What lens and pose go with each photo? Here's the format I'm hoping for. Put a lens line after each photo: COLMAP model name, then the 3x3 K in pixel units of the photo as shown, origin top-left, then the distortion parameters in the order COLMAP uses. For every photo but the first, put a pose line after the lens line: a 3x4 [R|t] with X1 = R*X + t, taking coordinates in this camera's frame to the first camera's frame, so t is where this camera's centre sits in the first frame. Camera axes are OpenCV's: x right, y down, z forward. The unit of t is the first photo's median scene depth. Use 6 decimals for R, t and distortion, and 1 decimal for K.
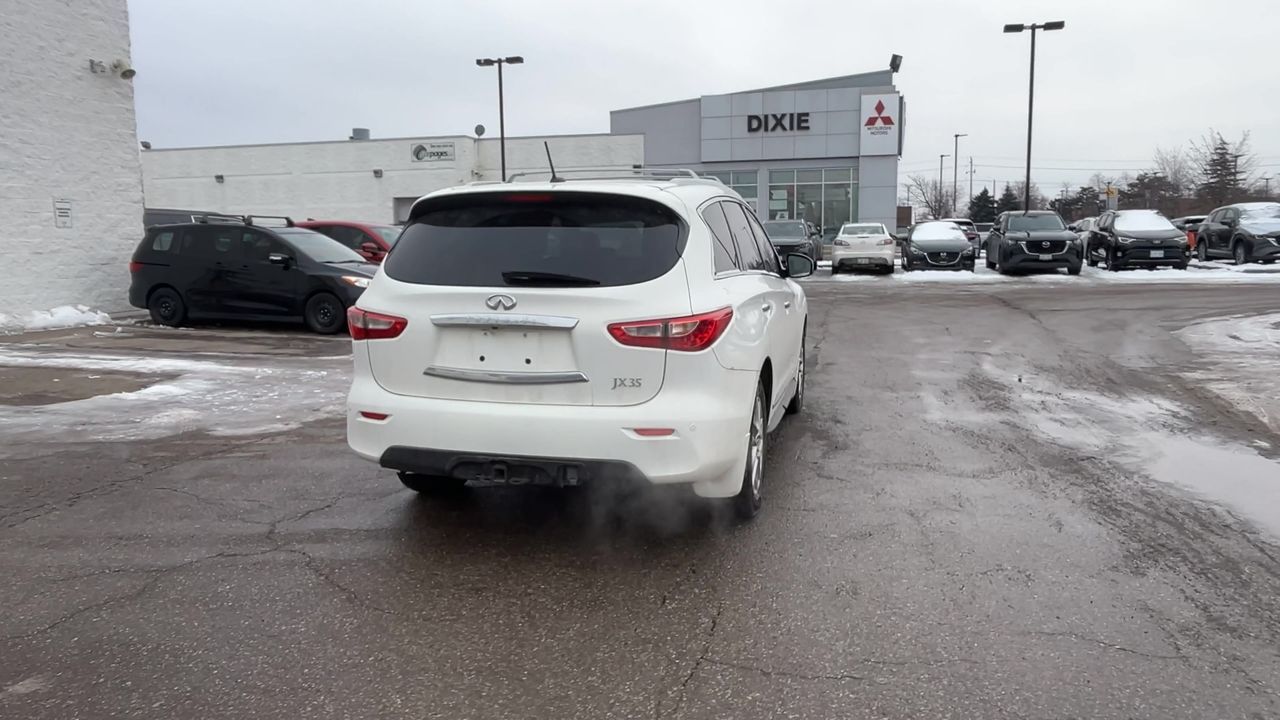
lens RADIAL K [[883.3, 0, 637.4], [0, 883.3, 348.0], [0, 0, 1]] dist [0.005909, -0.018142]
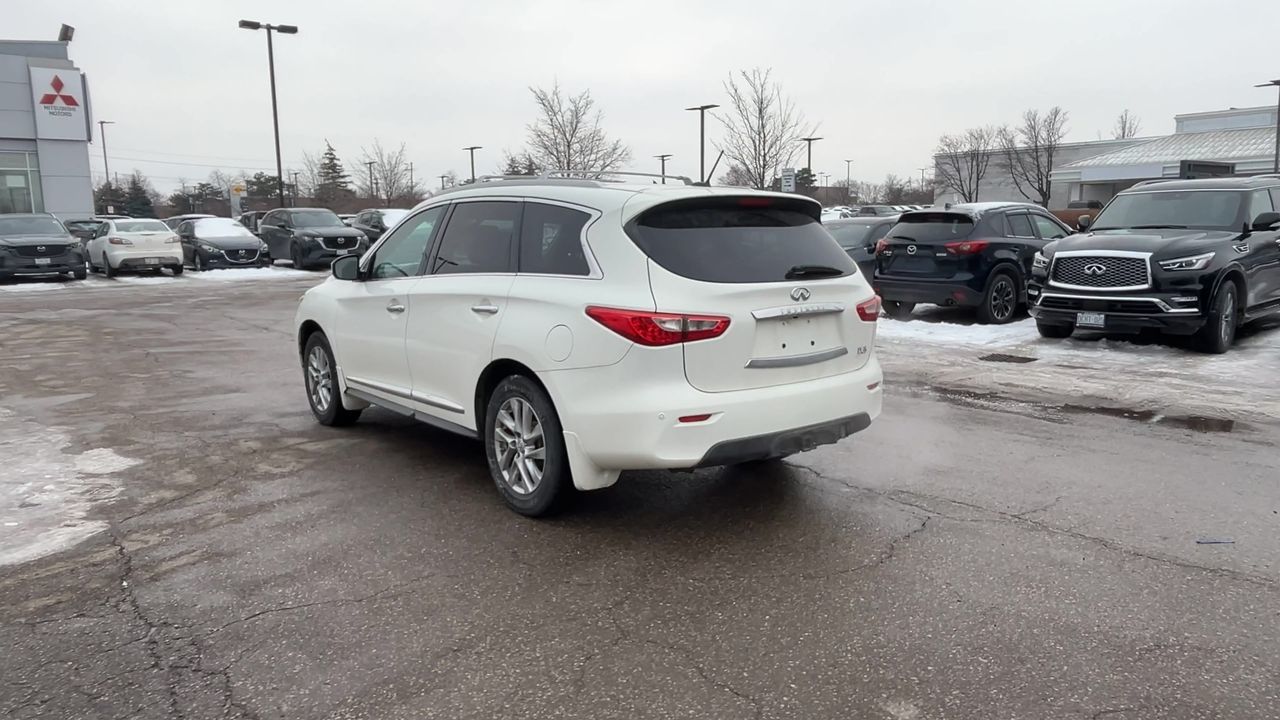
lens RADIAL K [[883.3, 0, 637.0], [0, 883.3, 360.0], [0, 0, 1]] dist [0.005909, -0.018142]
pose [[0.594487, -0.119340, 0.795200, -0.339623], [0.105145, 0.991972, 0.070265, -0.019761], [-0.797202, 0.041840, 0.602262, 0.136452]]
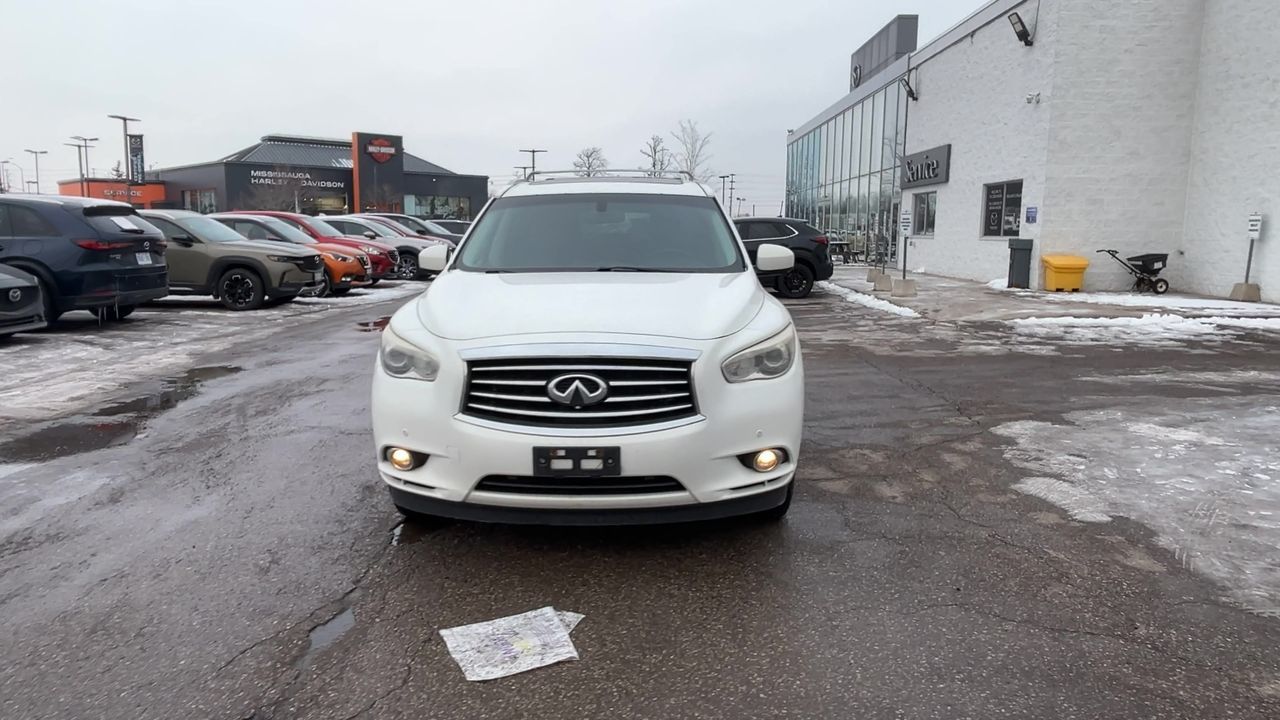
lens RADIAL K [[883.3, 0, 627.1], [0, 883.3, 360.3], [0, 0, 1]] dist [0.005909, -0.018142]
pose [[-0.973730, 0.035374, -0.224941, 0.096948], [-0.025444, 0.964770, 0.261861, -0.108915], [0.226280, 0.260705, -0.938526, 0.898124]]
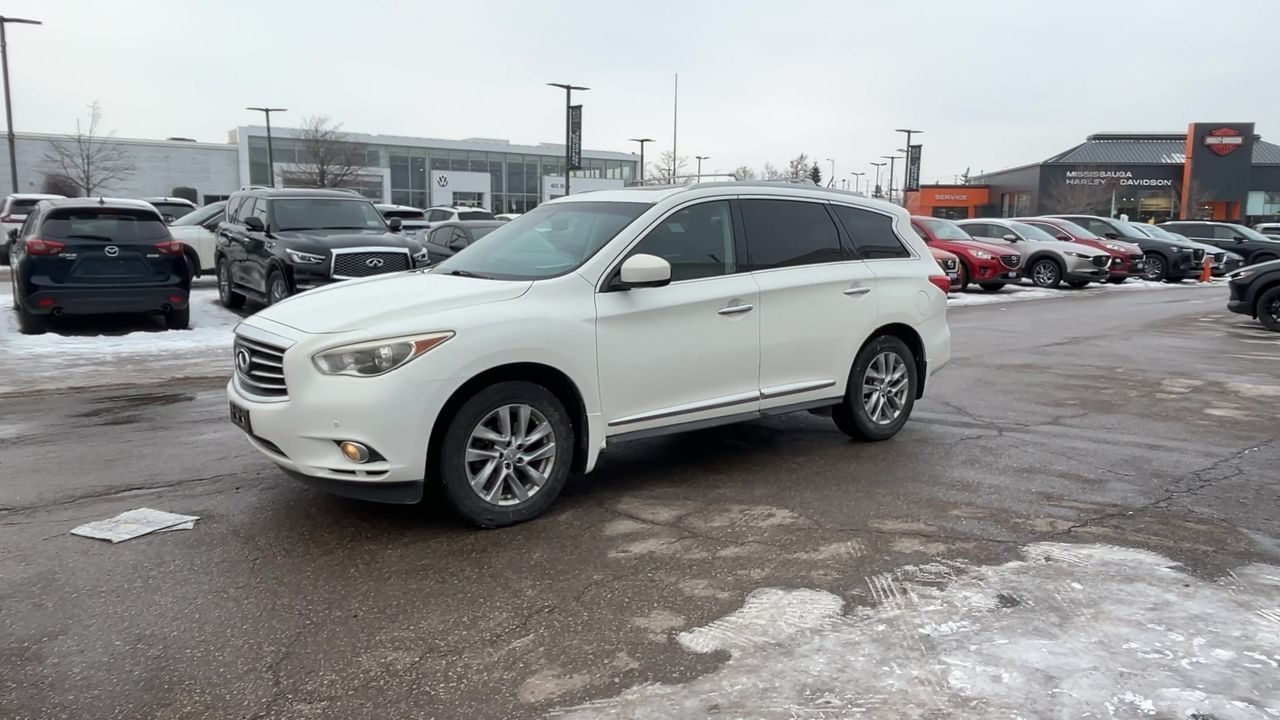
lens RADIAL K [[883.3, 0, 641.9], [0, 883.3, 344.2], [0, 0, 1]] dist [0.005909, -0.018142]
pose [[-0.792776, -0.079718, 0.604278, -0.271863], [0.071172, 0.972521, 0.221671, -0.101866], [-0.605344, 0.218743, -0.765317, 0.816071]]
